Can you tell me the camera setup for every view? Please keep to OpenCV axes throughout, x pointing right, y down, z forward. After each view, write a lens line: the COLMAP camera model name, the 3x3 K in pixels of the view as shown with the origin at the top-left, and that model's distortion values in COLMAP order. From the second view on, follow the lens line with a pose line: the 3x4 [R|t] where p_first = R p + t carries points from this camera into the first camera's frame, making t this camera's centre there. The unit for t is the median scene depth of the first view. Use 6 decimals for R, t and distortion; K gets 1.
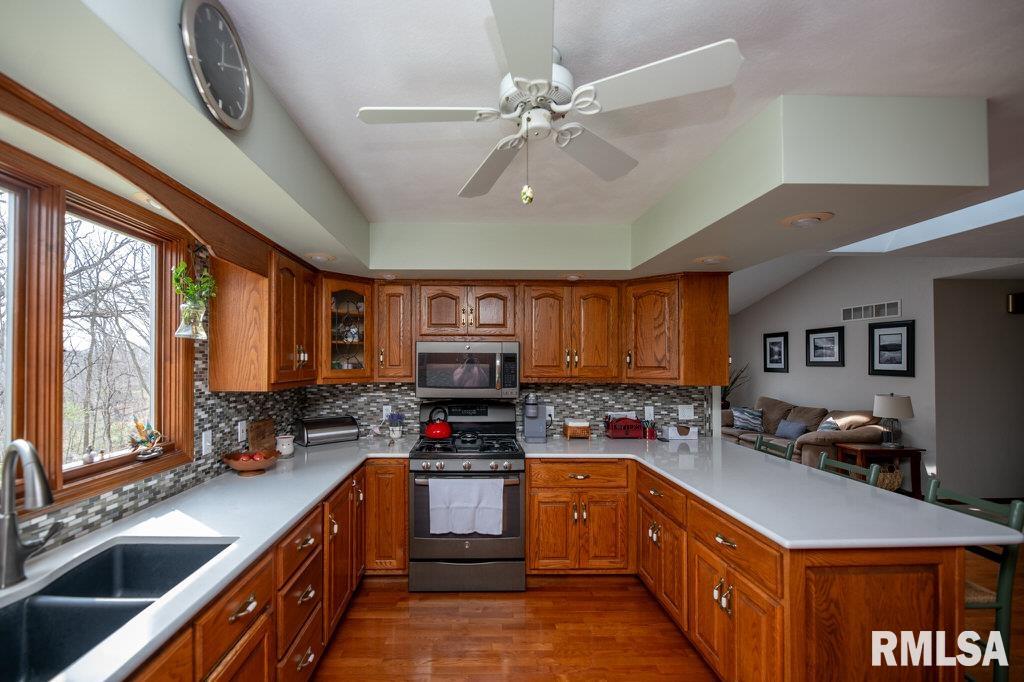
lens RADIAL K [[418.5, 0, 454.9], [0, 418.5, 358.5], [0, 0, 1]] dist [-0.003997, -0.001369]
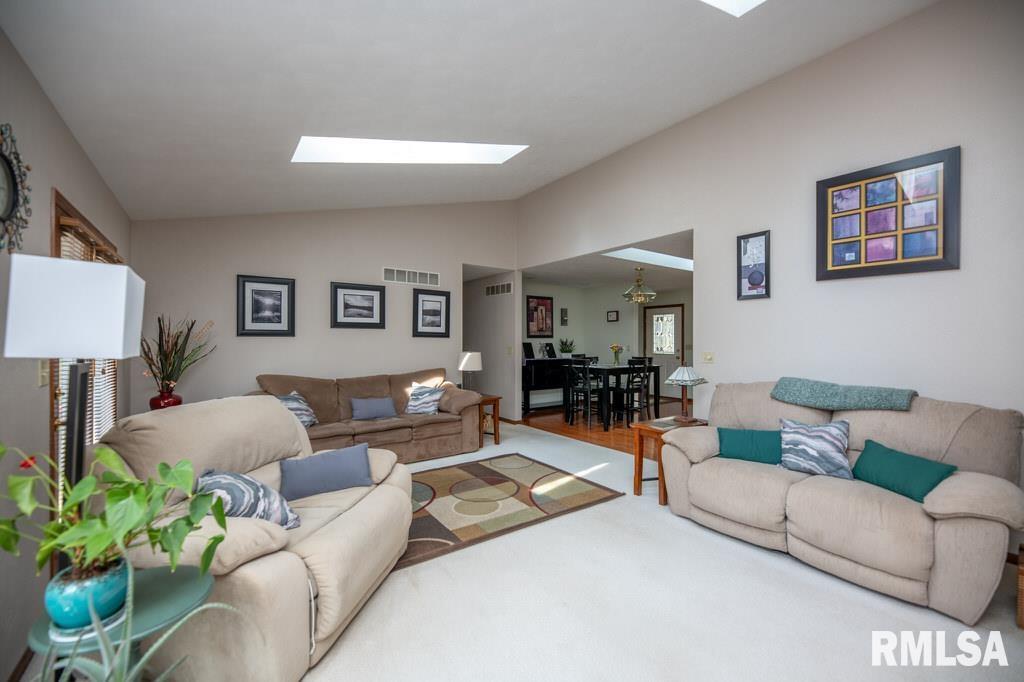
lens RADIAL K [[418.5, 0, 513.4], [0, 418.5, 338.0], [0, 0, 1]] dist [-0.003997, -0.001369]
pose [[-0.614574, -0.002556, 0.788855, 0.003164], [-0.013833, 0.999876, -0.007538, 0.067715], [-0.788738, -0.015545, -0.614533, 2.104766]]
